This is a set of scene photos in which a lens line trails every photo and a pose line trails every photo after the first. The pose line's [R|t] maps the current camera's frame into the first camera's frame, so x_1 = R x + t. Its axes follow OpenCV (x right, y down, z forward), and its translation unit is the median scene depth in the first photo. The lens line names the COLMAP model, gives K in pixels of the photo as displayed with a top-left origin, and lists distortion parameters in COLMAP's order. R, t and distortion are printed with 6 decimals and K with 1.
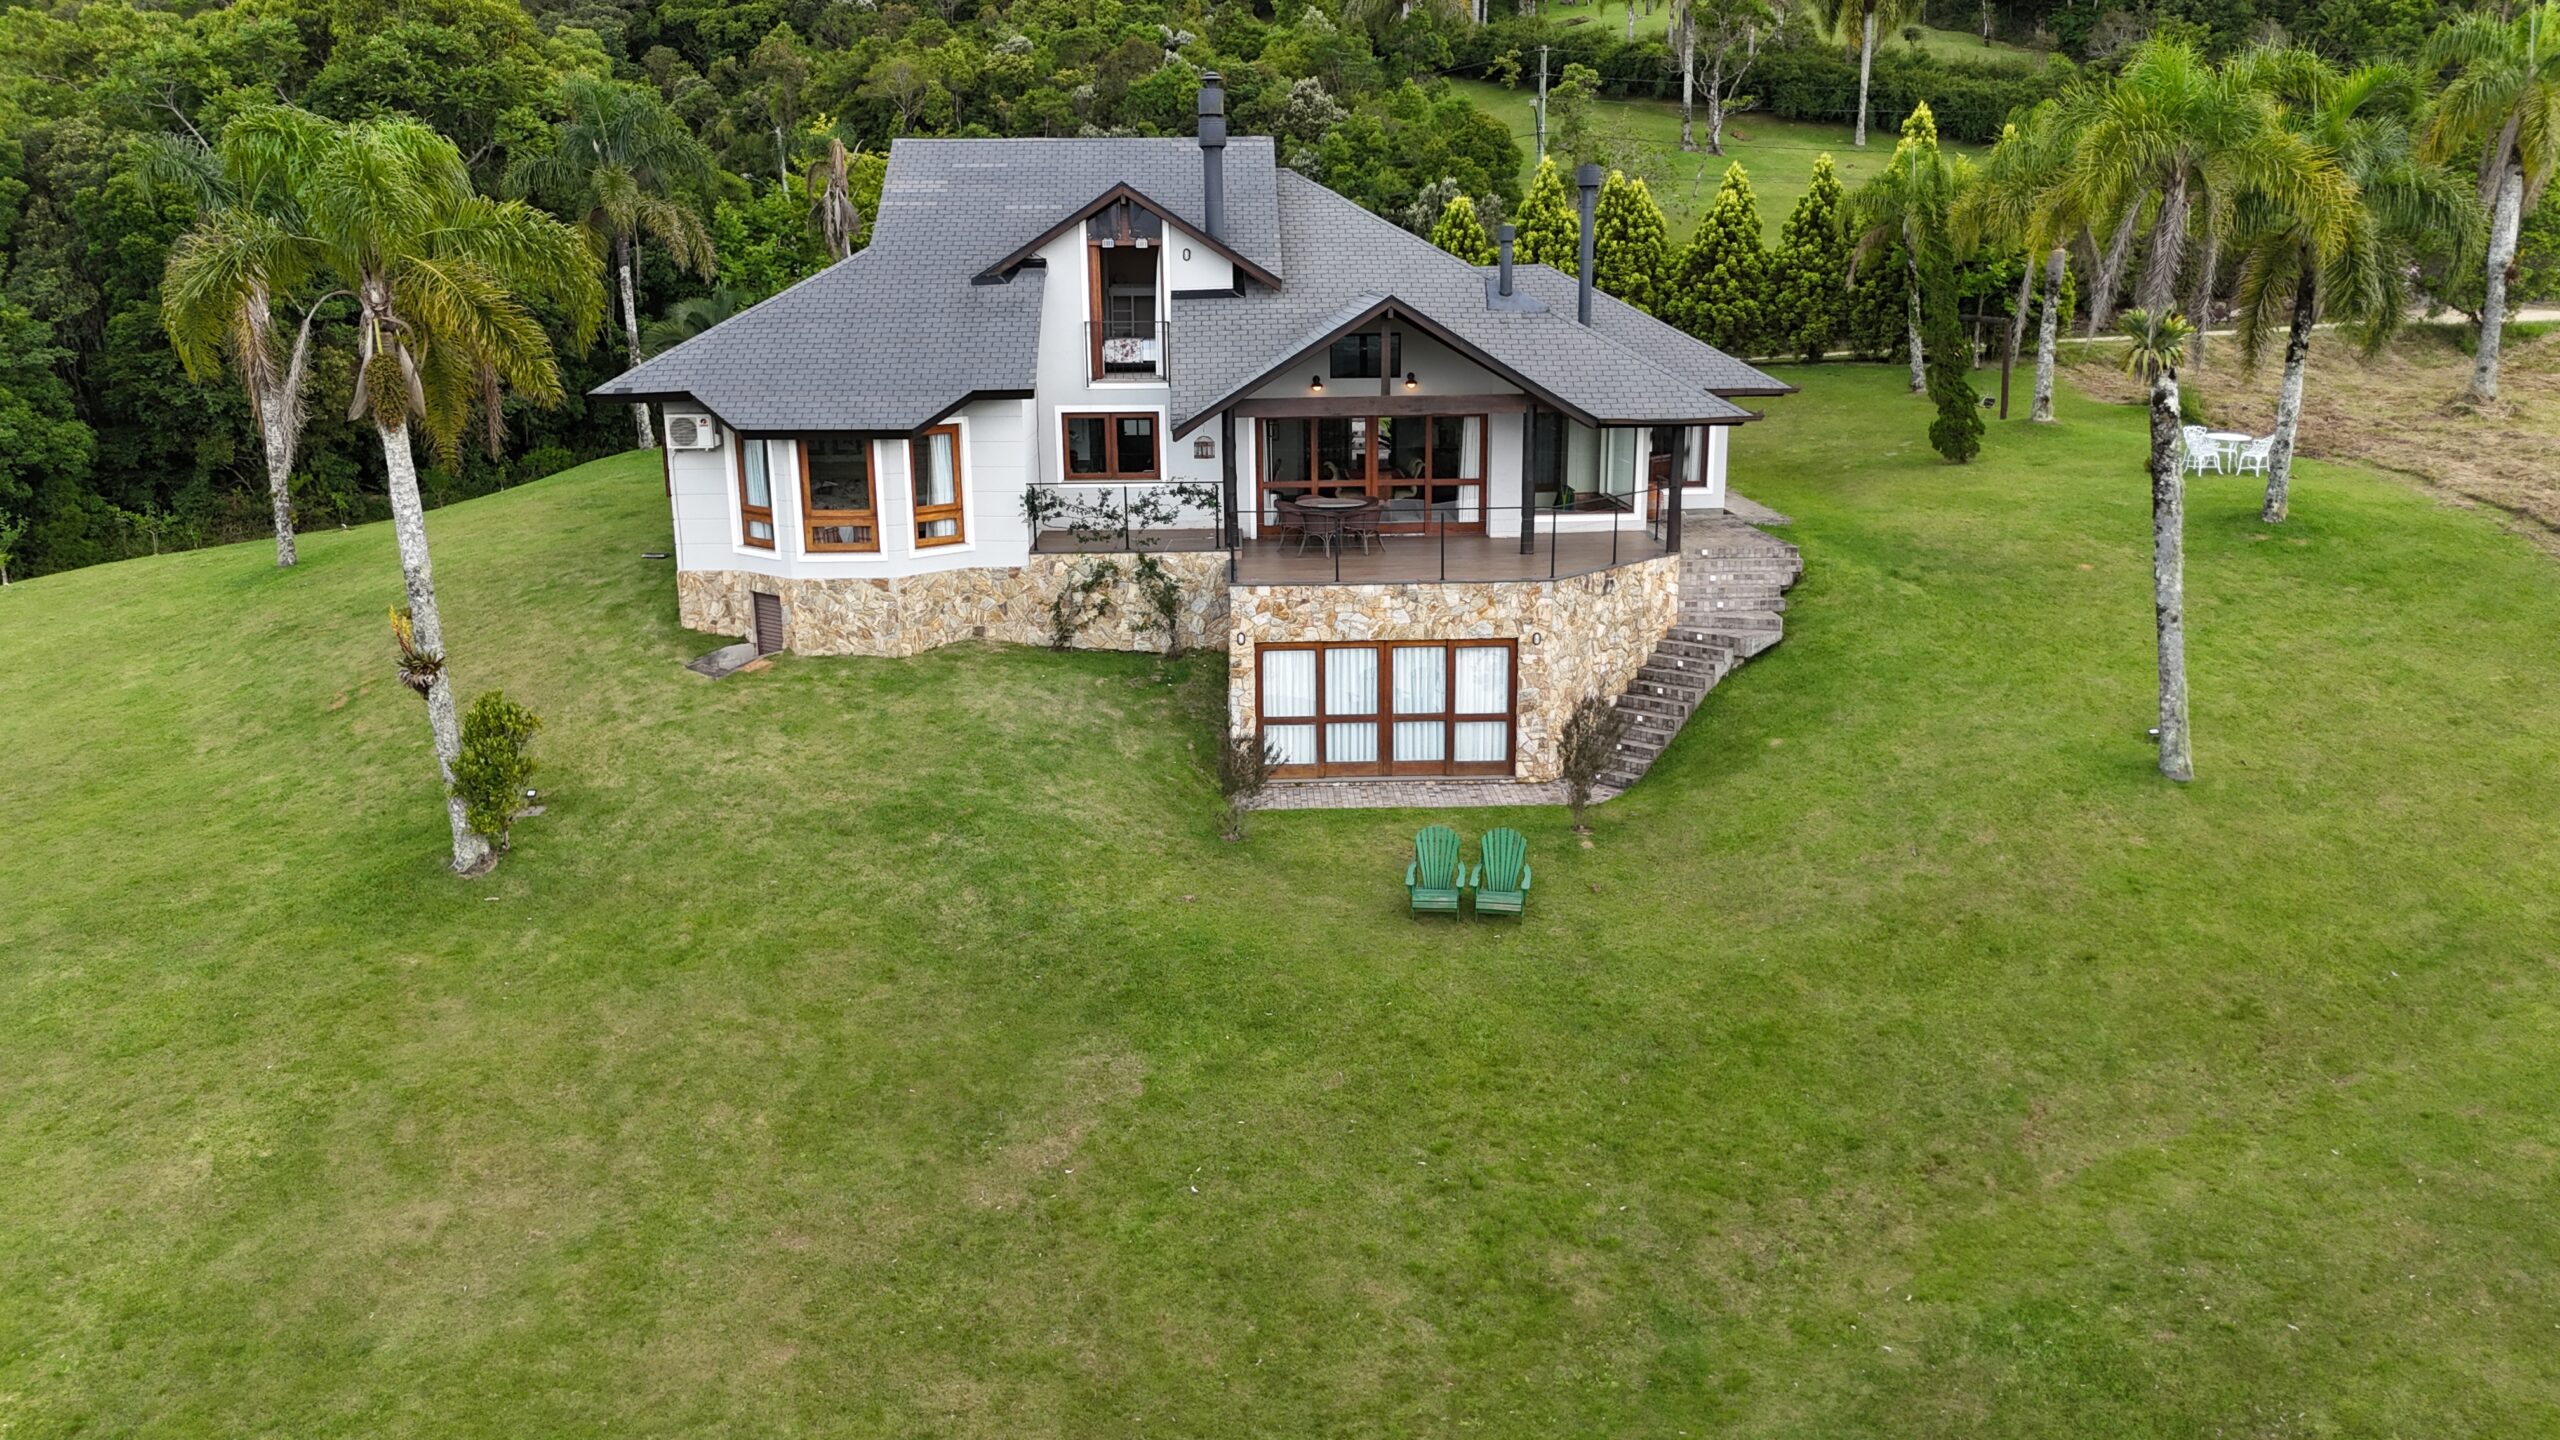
lens RADIAL K [[1884.7, 0, 1291.1], [0, 1884.7, 730.0], [0, 0, 1]] dist [0.071296, -0.065883]
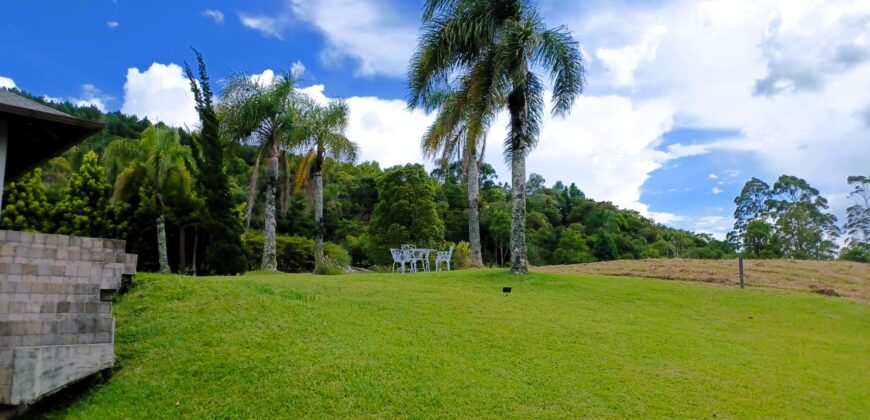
lens RADIAL K [[629.0, 0, 437.2], [0, 629.0, 206.8], [0, 0, 1]] dist [0.027242, -0.000727]
pose [[0.704277, 0.127851, 0.698318, 0.209197], [0.194713, 0.911142, -0.363191, -0.013756], [-0.682701, 0.391759, 0.616802, 0.864002]]
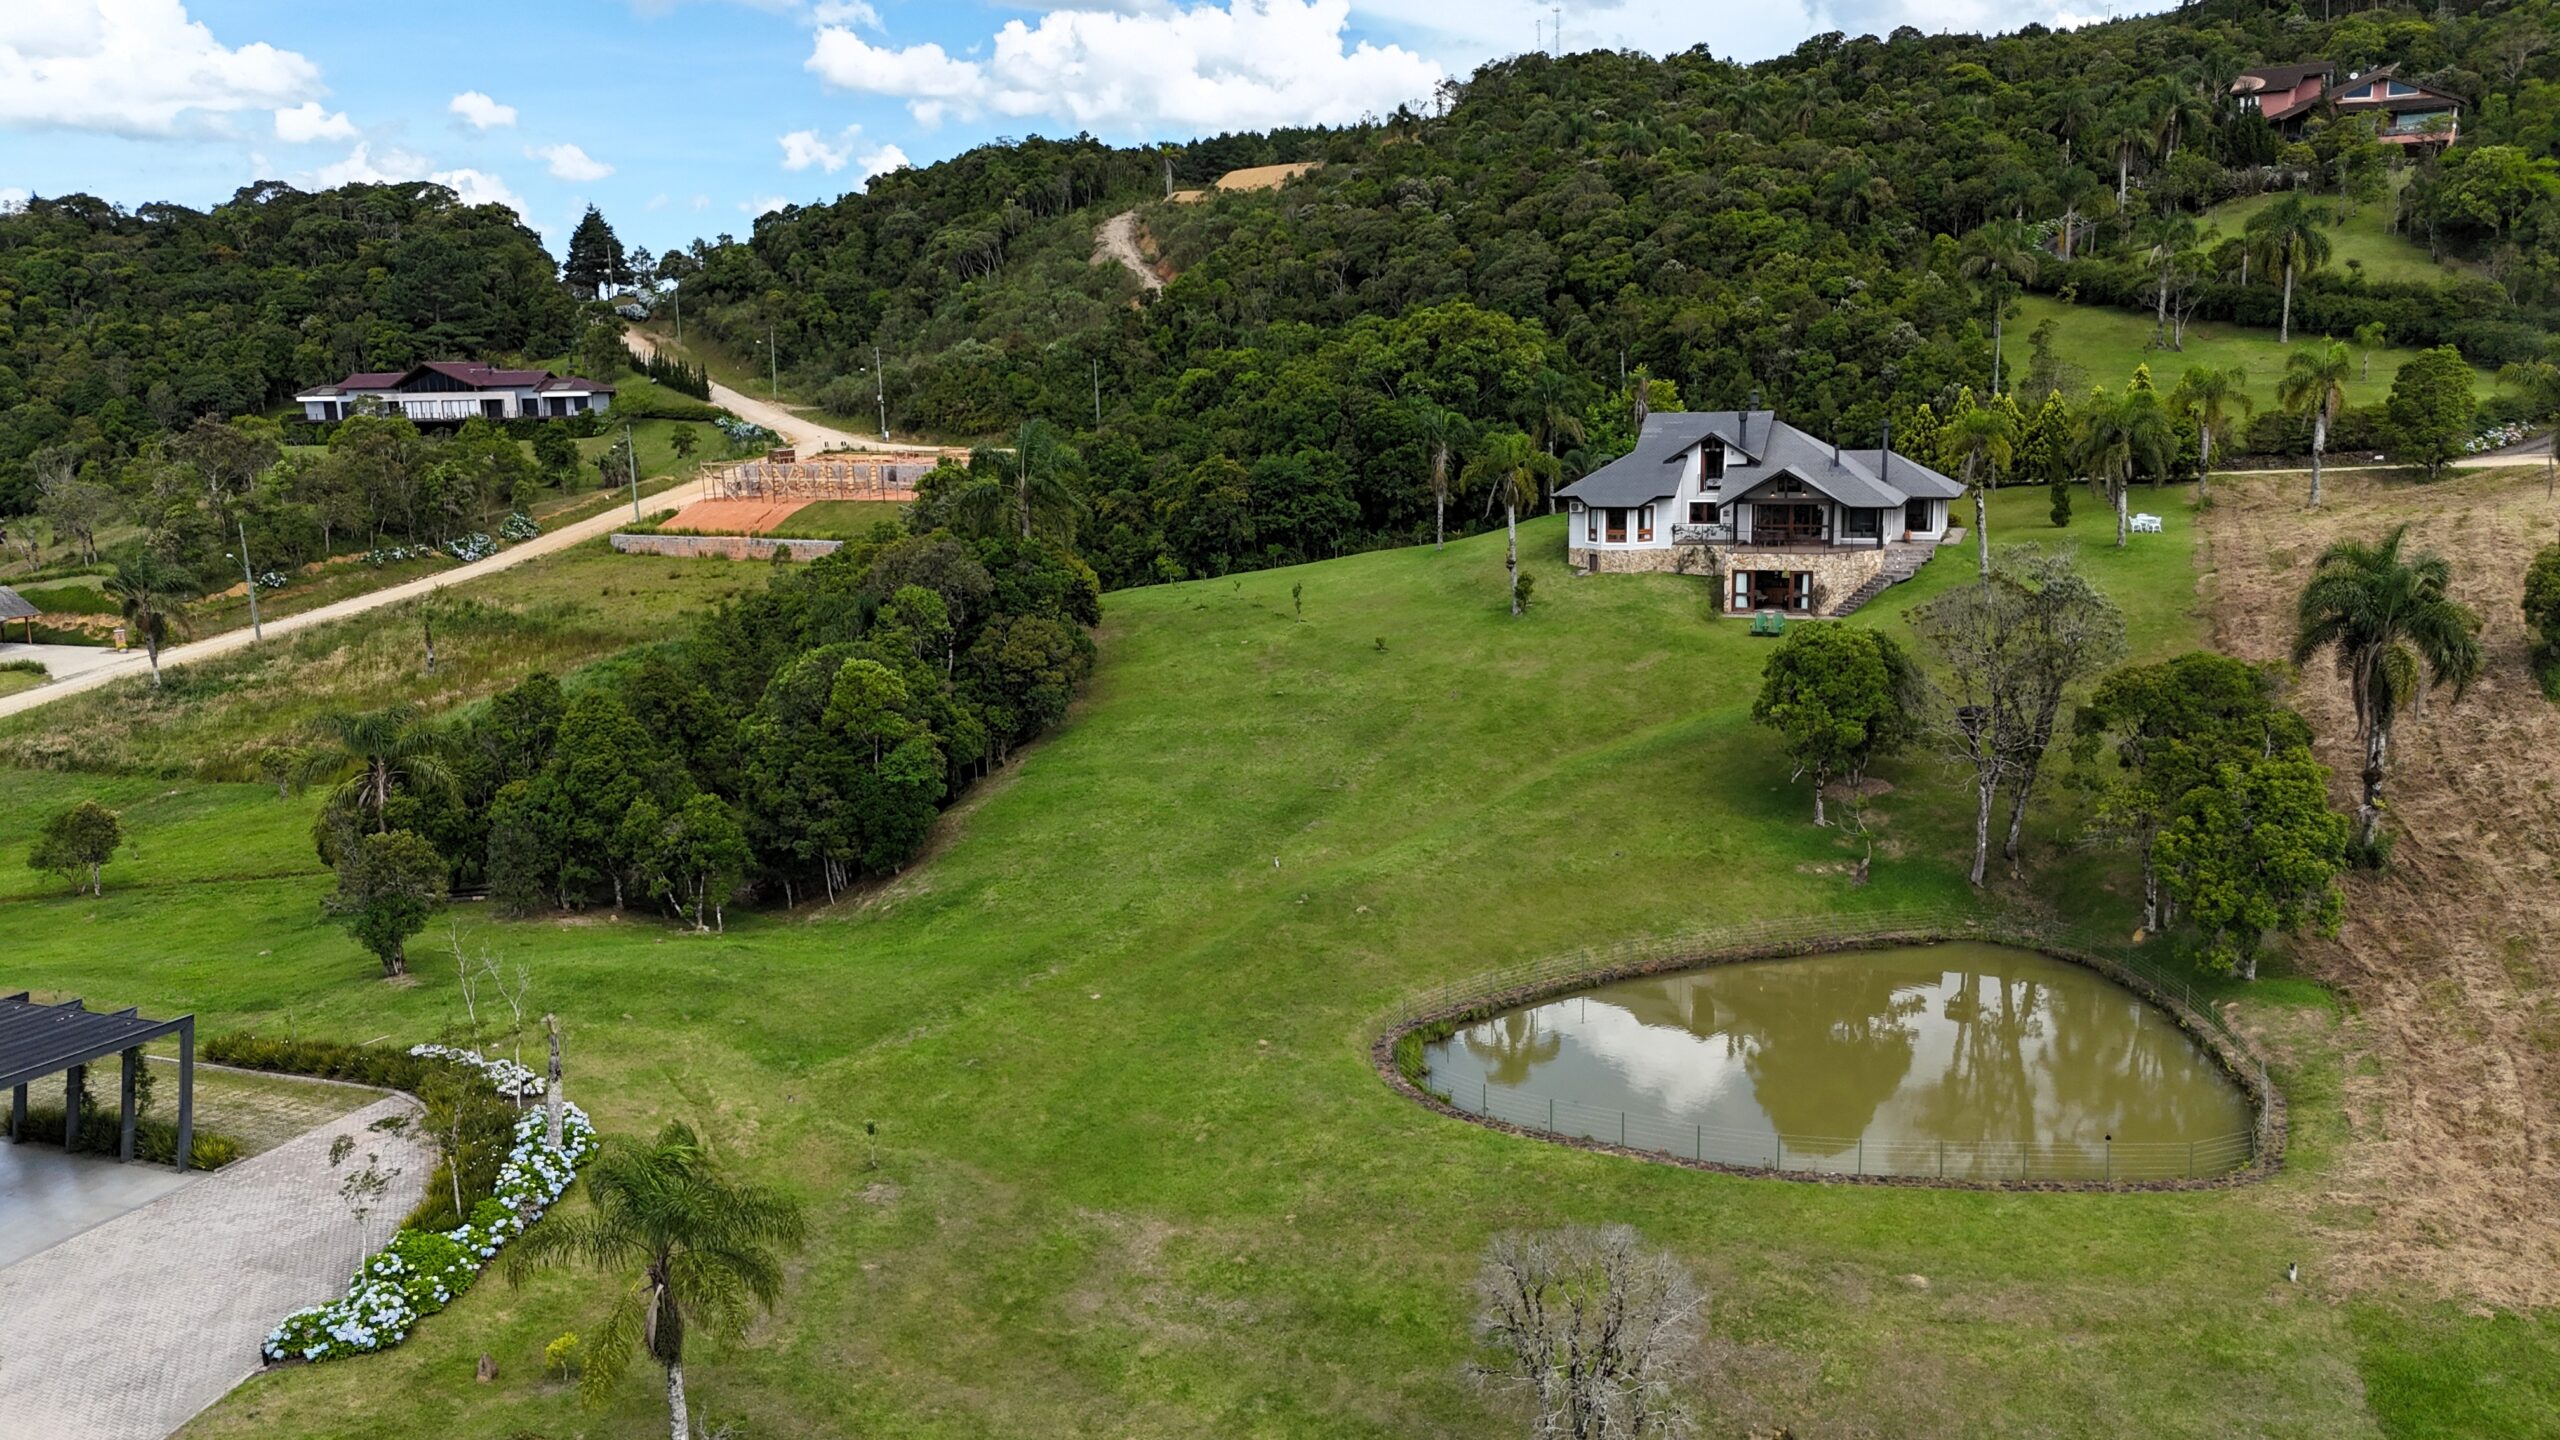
lens RADIAL K [[1901.7, 0, 1274.1], [0, 1901.7, 712.6], [0, 0, 1]] dist [0.064664, -0.072565]
pose [[0.903974, 0.061643, -0.423121, 0.675335], [-0.083122, 0.996010, -0.032479, 0.372734], [0.419431, 0.064531, 0.905491, -2.342046]]
